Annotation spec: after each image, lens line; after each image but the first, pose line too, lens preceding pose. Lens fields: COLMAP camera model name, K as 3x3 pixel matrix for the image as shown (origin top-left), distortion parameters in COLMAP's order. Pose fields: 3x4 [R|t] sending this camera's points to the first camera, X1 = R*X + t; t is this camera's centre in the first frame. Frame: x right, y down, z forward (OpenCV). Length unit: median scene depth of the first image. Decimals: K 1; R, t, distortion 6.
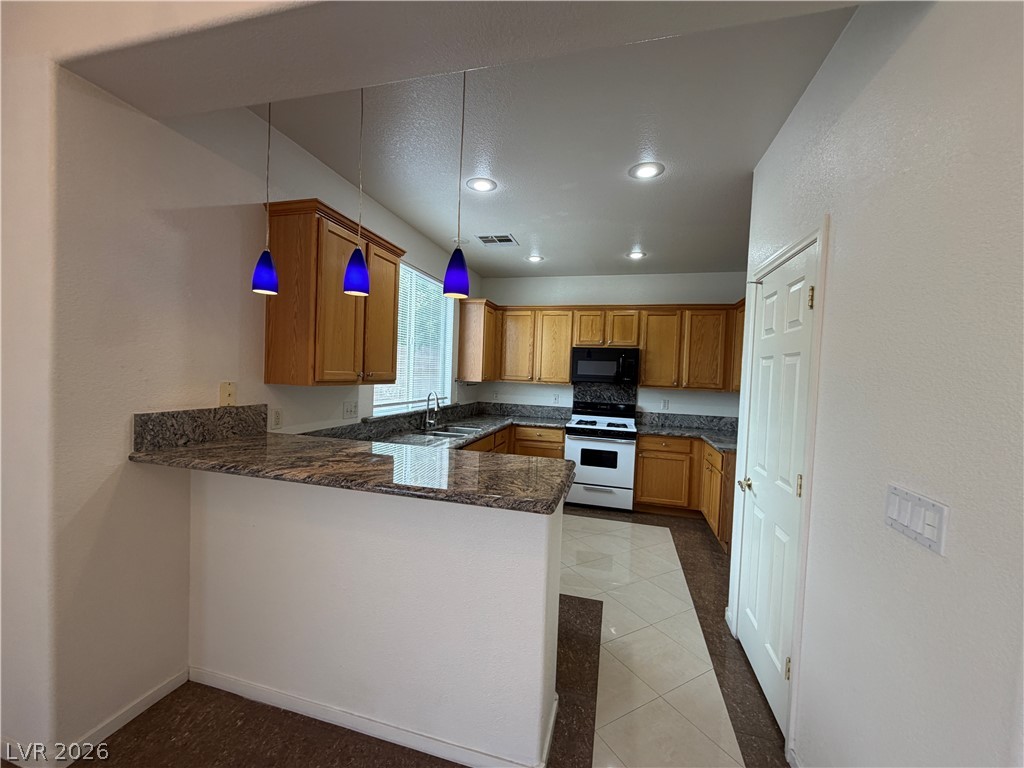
lens RADIAL K [[411.1, 0, 510.0], [0, 411.1, 384.9], [0, 0, 1]] dist [0.001637, 0.000814]
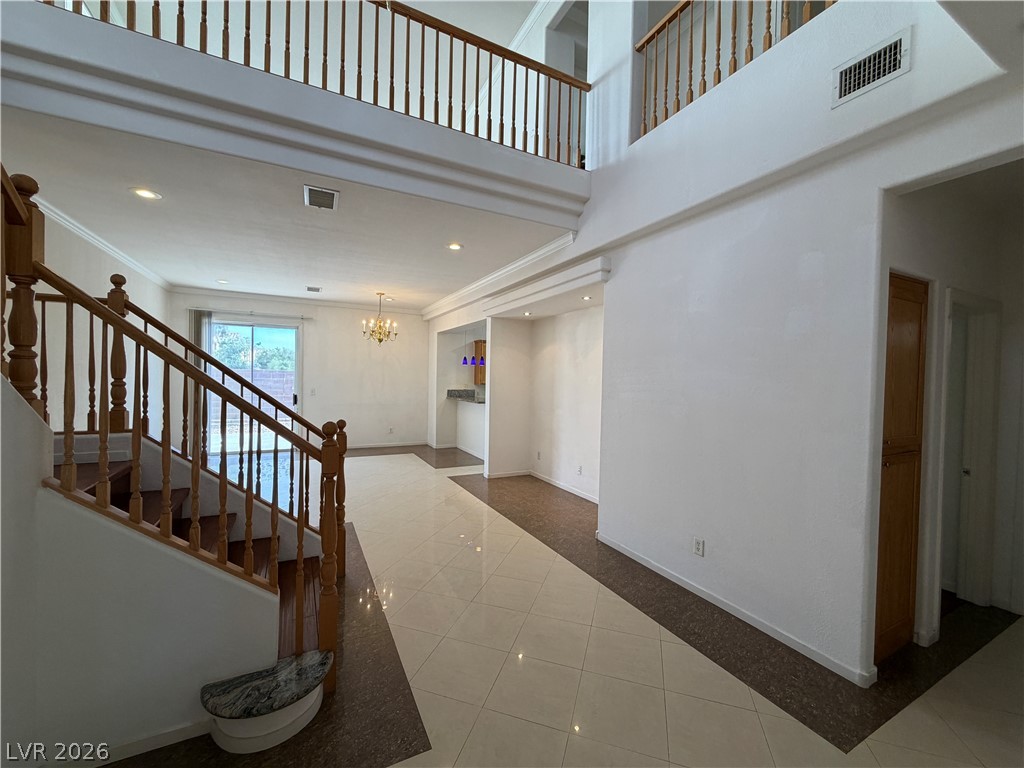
lens RADIAL K [[411.1, 0, 511.4], [0, 411.1, 387.5], [0, 0, 1]] dist [0.001637, 0.000814]
pose [[0.671122, -0.016226, -0.741169, 1.232583], [-0.016329, 0.999194, -0.036661, 0.077665], [0.741167, 0.036706, 0.670316, -0.673778]]
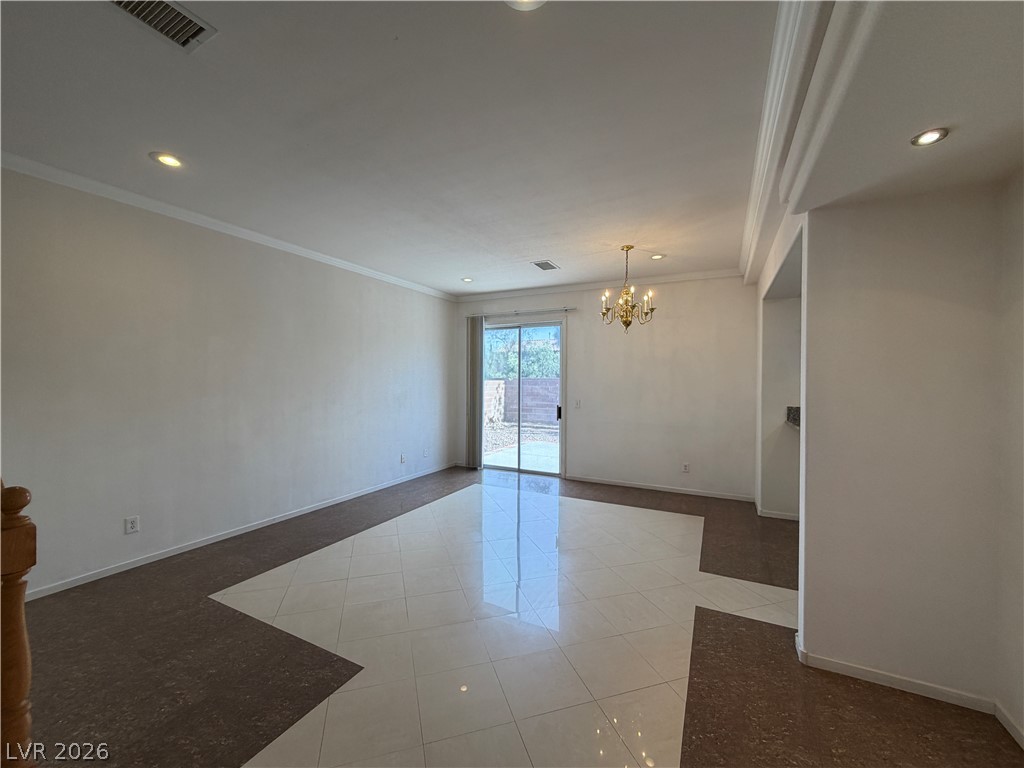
lens RADIAL K [[411.1, 0, 506.6], [0, 411.1, 387.8], [0, 0, 1]] dist [0.001637, 0.000814]
pose [[-0.208750, -0.031353, -0.977466, 0.765435], [-0.050746, 0.998487, -0.021190, 0.036418], [0.976652, 0.045179, -0.210025, -0.104734]]
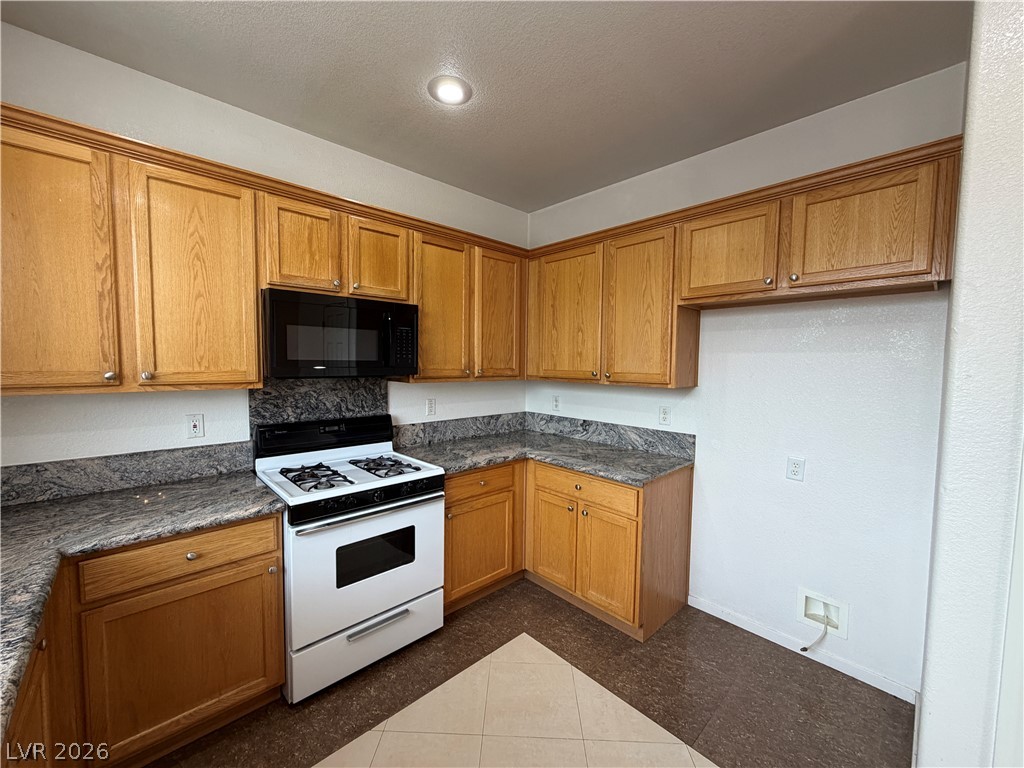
lens RADIAL K [[411.1, 0, 508.0], [0, 411.1, 385.4], [0, 0, 1]] dist [0.001637, 0.000814]
pose [[0.524500, -0.084681, 0.847189, -0.059981], [0.028704, 0.996235, 0.081809, -0.028380], [-0.850926, -0.018591, 0.524956, 0.629425]]
